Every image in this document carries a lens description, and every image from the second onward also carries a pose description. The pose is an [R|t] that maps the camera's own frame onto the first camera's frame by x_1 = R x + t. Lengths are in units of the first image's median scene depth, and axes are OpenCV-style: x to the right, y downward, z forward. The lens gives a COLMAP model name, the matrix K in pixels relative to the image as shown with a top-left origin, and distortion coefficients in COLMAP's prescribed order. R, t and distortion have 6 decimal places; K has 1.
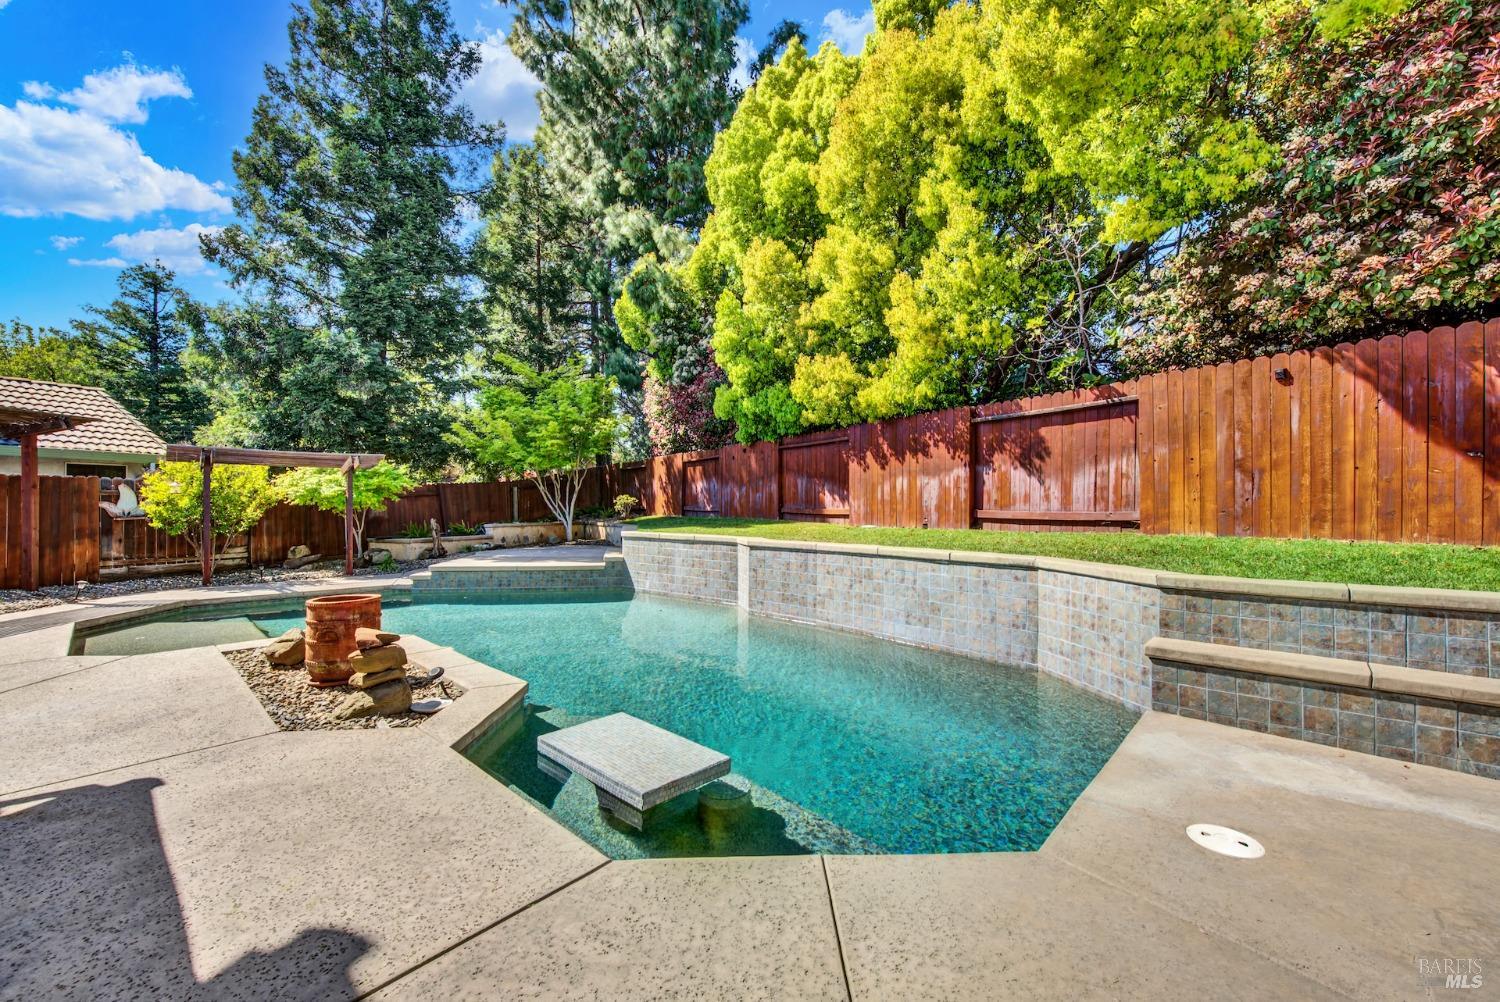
lens RADIAL K [[598.9, 0, 755.3], [0, 598.9, 507.2], [0, 0, 1]] dist [0.005338, -0.002192]
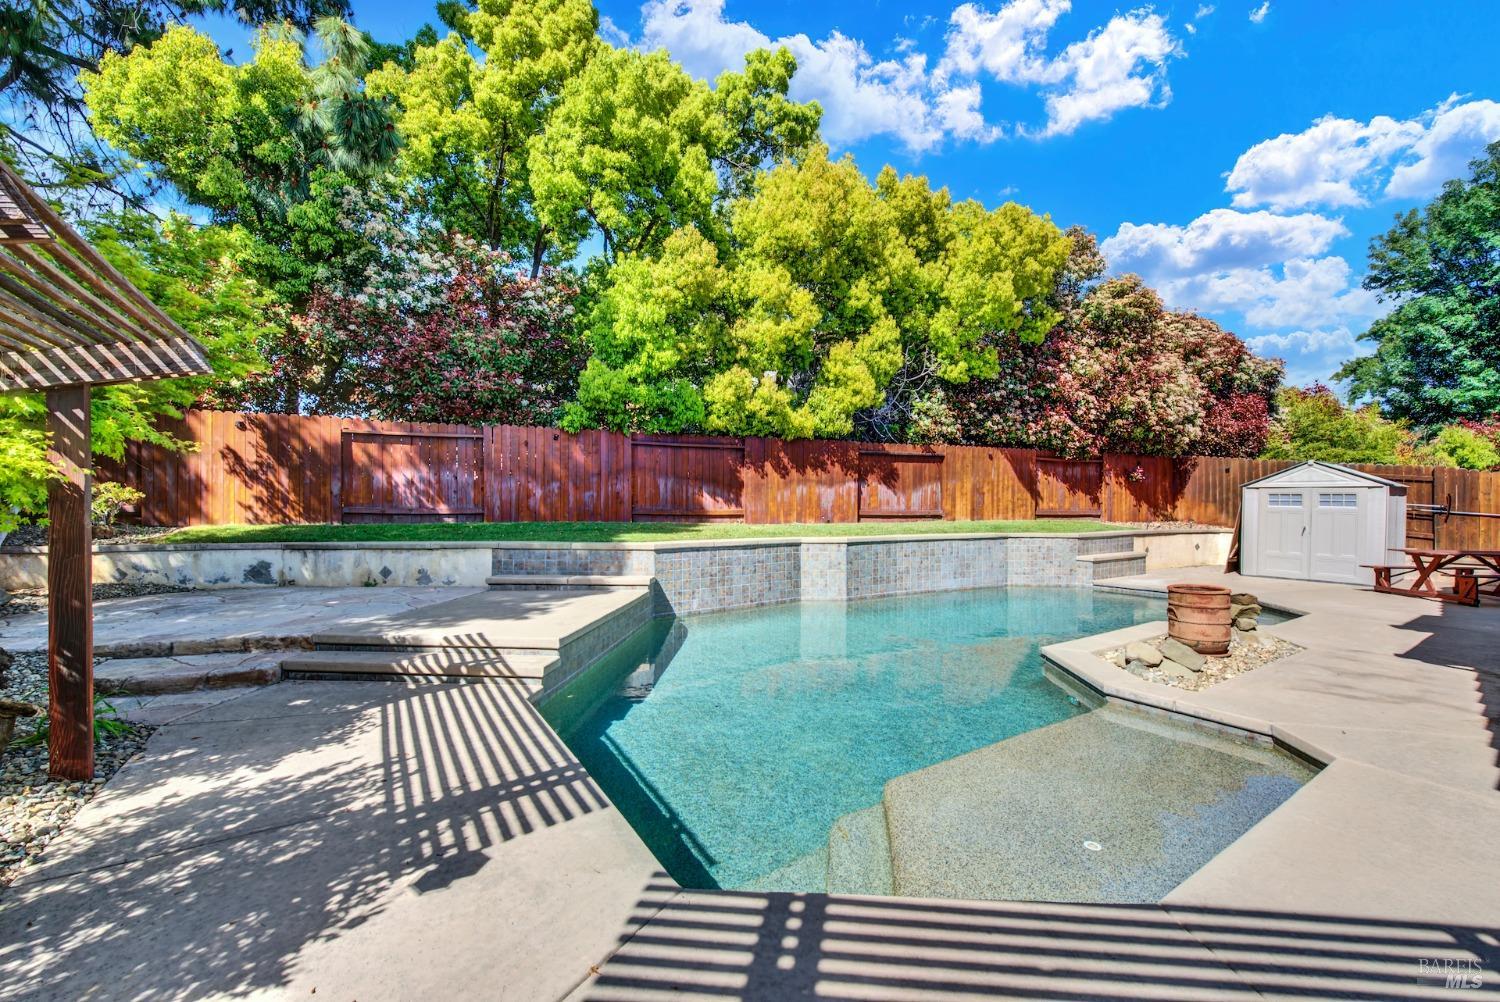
lens RADIAL K [[598.9, 0, 755.3], [0, 598.9, 507.2], [0, 0, 1]] dist [0.005338, -0.002192]
pose [[0.231962, -0.006799, 0.972701, -1.048560], [-0.002562, 0.999968, 0.007601, -0.011887], [-0.972722, -0.004255, 0.231937, 0.800511]]
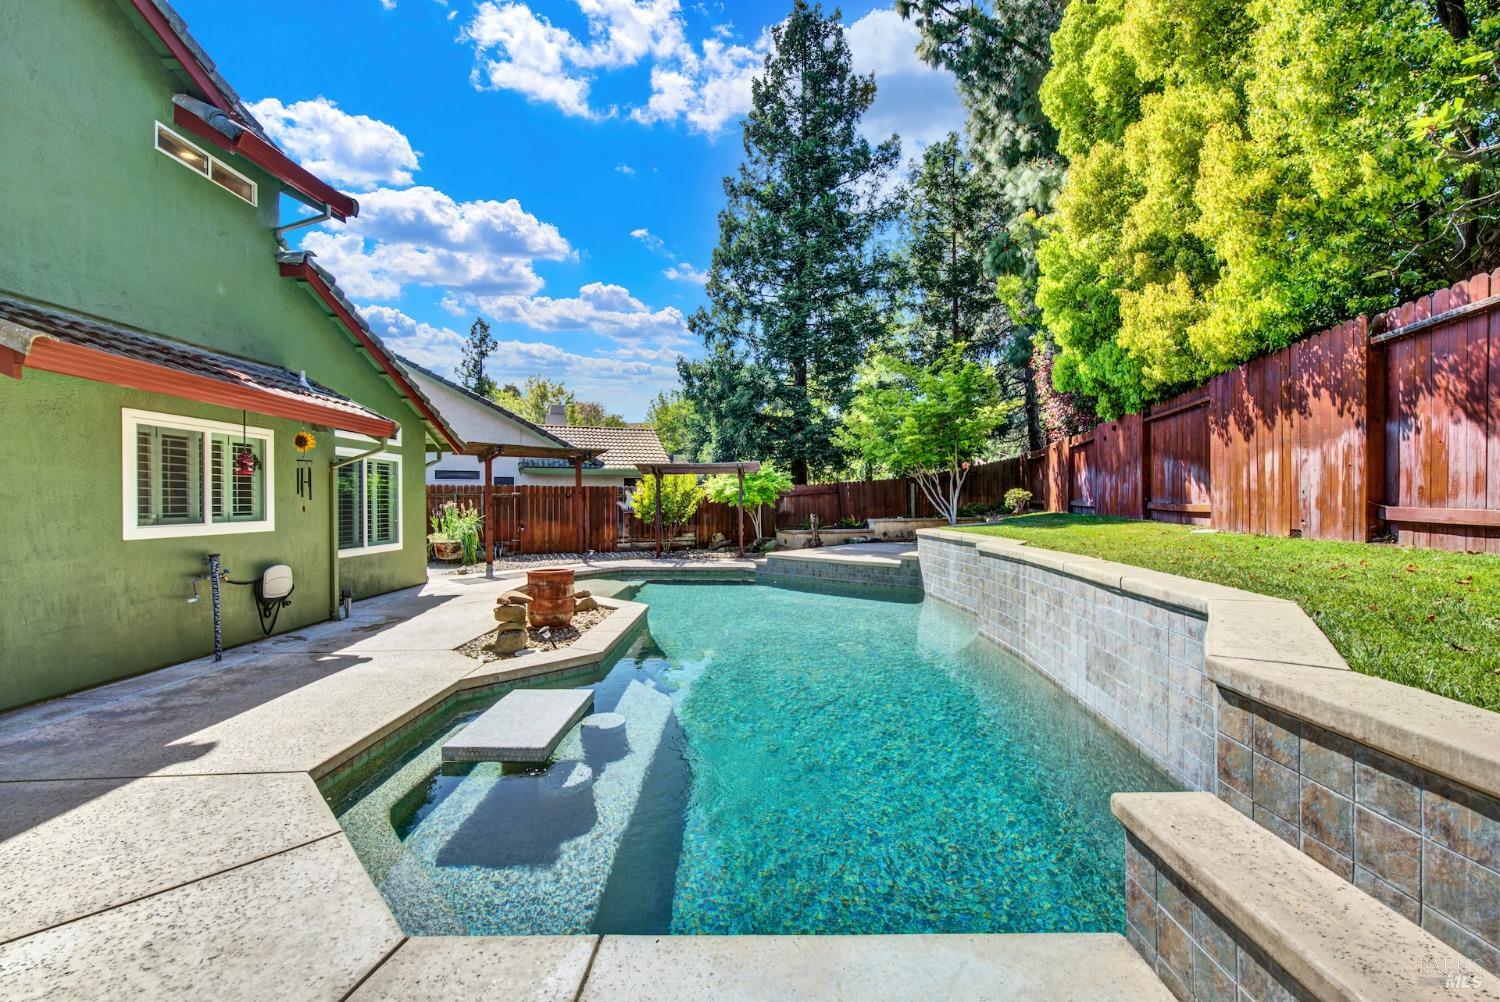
lens RADIAL K [[598.9, 0, 755.3], [0, 598.9, 507.2], [0, 0, 1]] dist [0.005338, -0.002192]
pose [[0.676733, 0.000332, -0.736229, 0.340850], [0.006166, 0.999962, 0.006119, -0.001142], [0.736203, -0.008680, 0.676705, 0.198461]]
